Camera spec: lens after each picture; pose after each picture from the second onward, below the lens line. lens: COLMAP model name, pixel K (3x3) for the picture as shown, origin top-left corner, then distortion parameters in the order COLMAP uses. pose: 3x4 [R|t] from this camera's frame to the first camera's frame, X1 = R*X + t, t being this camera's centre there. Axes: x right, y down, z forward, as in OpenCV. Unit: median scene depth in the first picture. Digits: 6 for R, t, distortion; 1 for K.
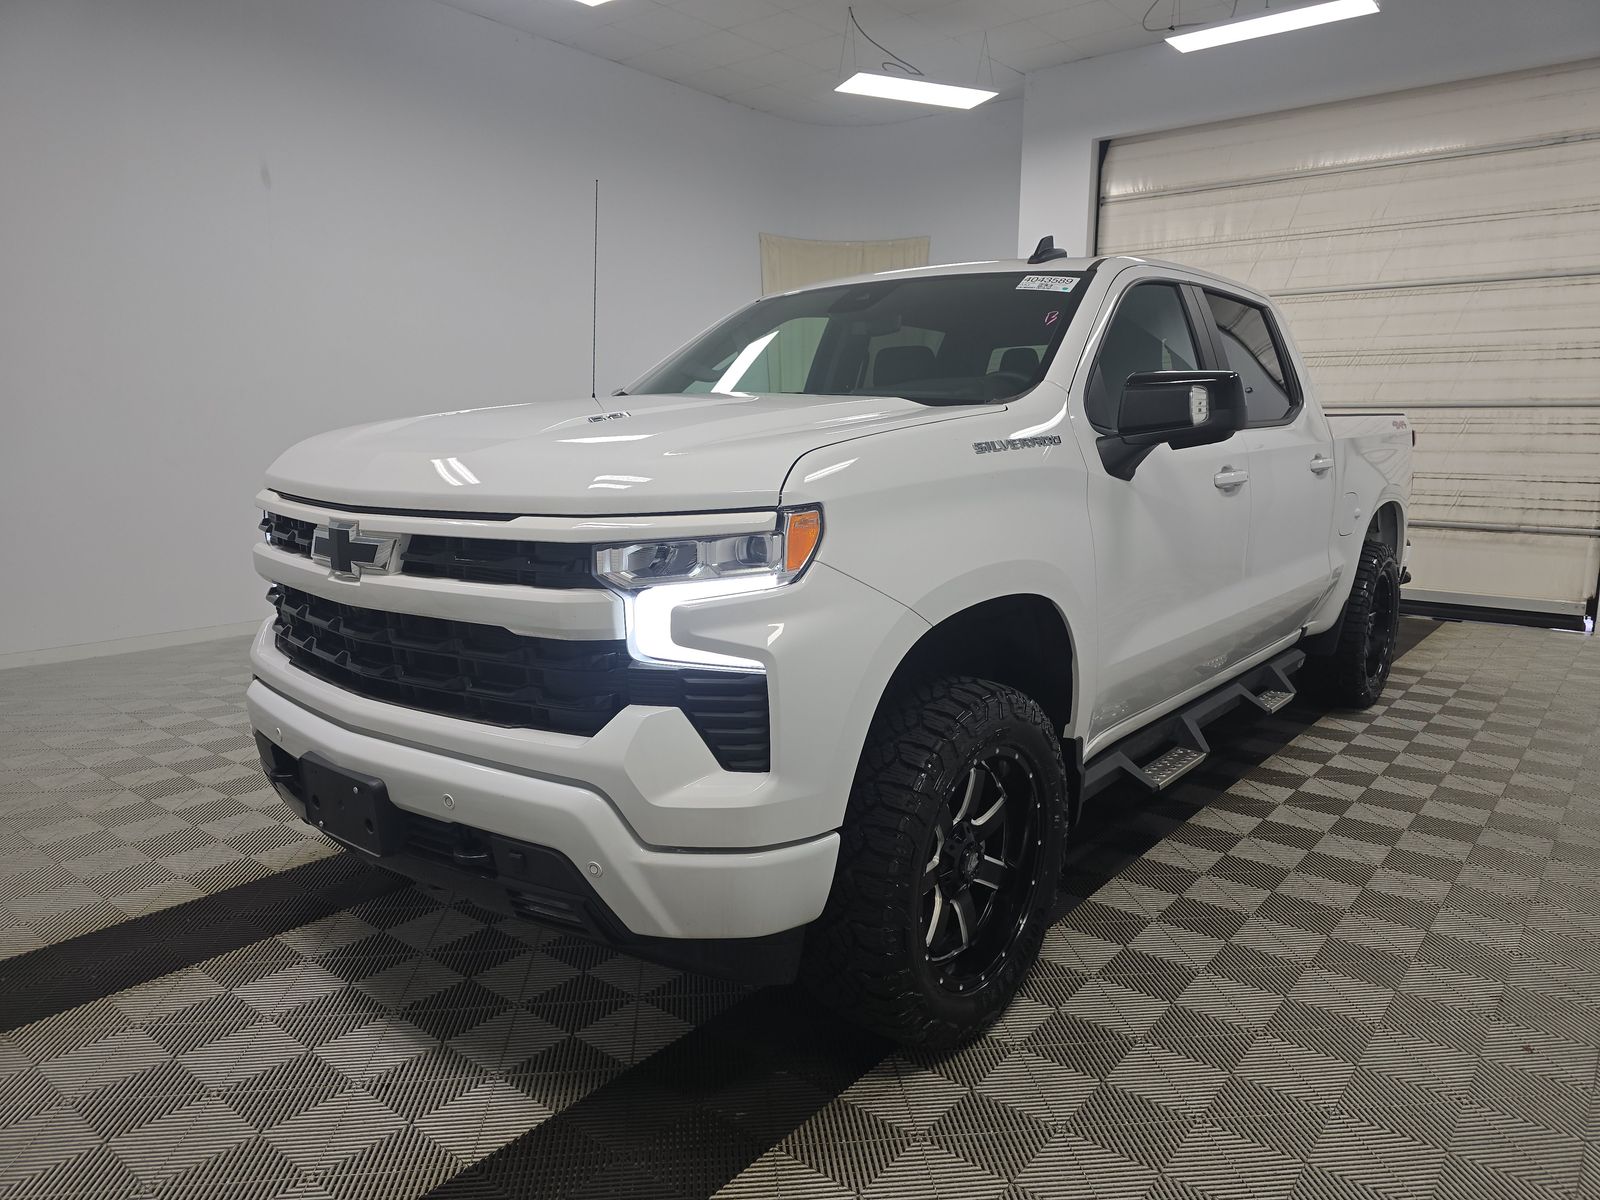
lens RADIAL K [[1082.1, 0, 809.0], [0, 1082.1, 598.1], [0, 0, 1]] dist [0.040653, -0.031541]
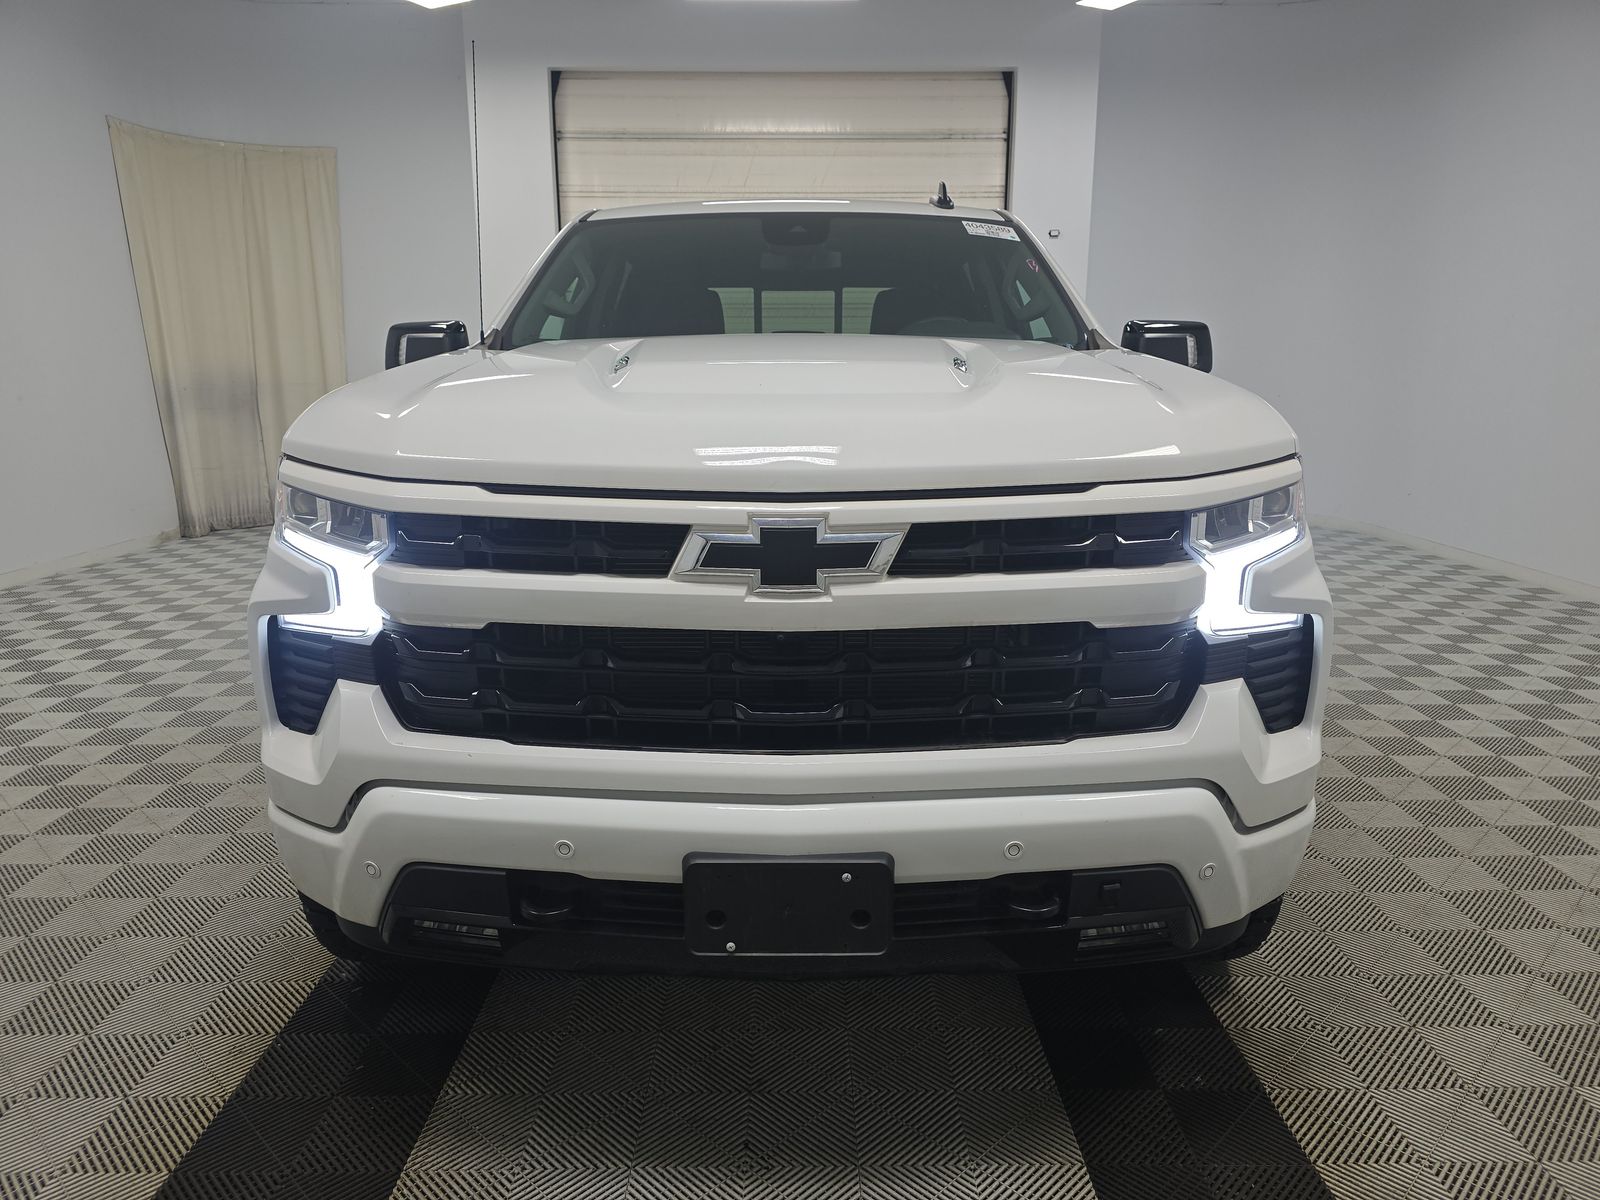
lens RADIAL K [[1082.1, 0, 808.1], [0, 1082.1, 600.1], [0, 0, 1]] dist [0.040653, -0.031541]
pose [[0.770887, -0.137771, 0.621894, -0.673156], [0.106139, 0.990463, 0.087855, -0.059598], [-0.628067, -0.001719, 0.778157, 0.348723]]
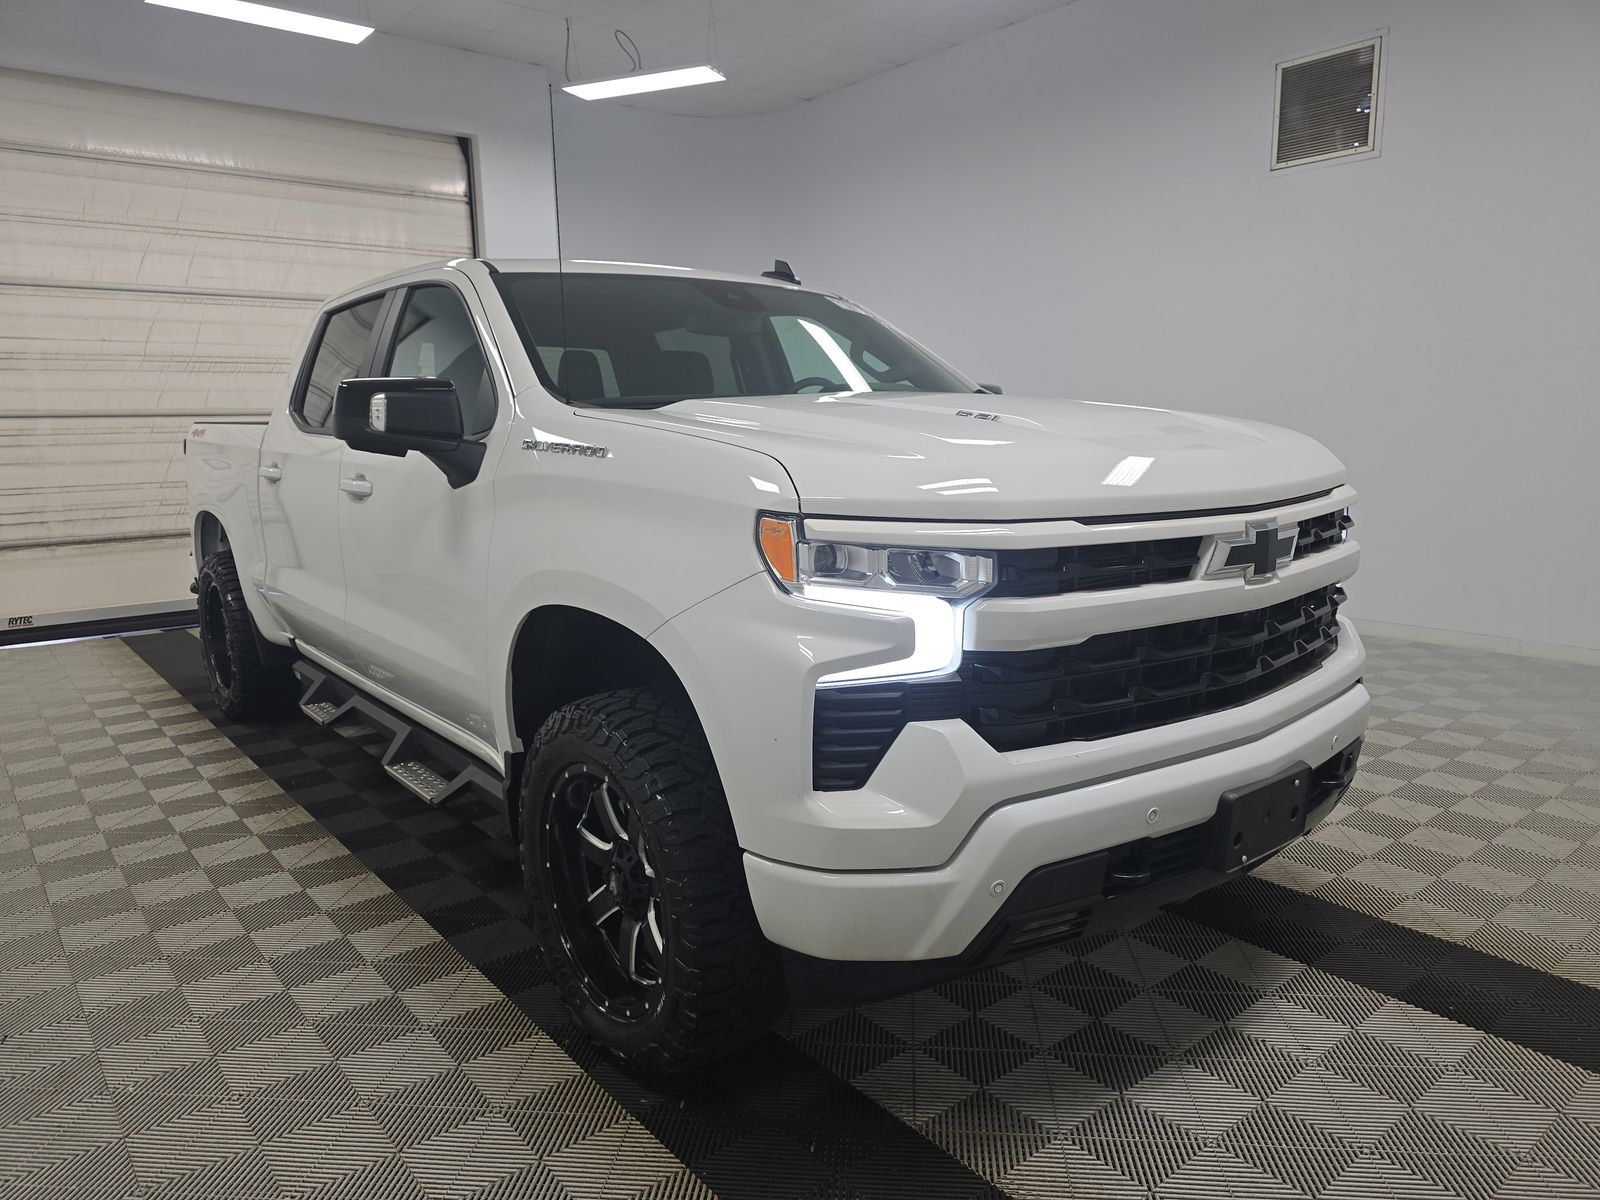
lens RADIAL K [[1082.1, 0, 802.5], [0, 1082.1, 602.3], [0, 0, 1]] dist [0.040653, -0.031541]
pose [[0.205175, -0.169915, 0.963863, -1.130207], [0.177065, 0.975008, 0.134188, -0.157676], [-0.962575, 0.143135, 0.230133, 0.922502]]
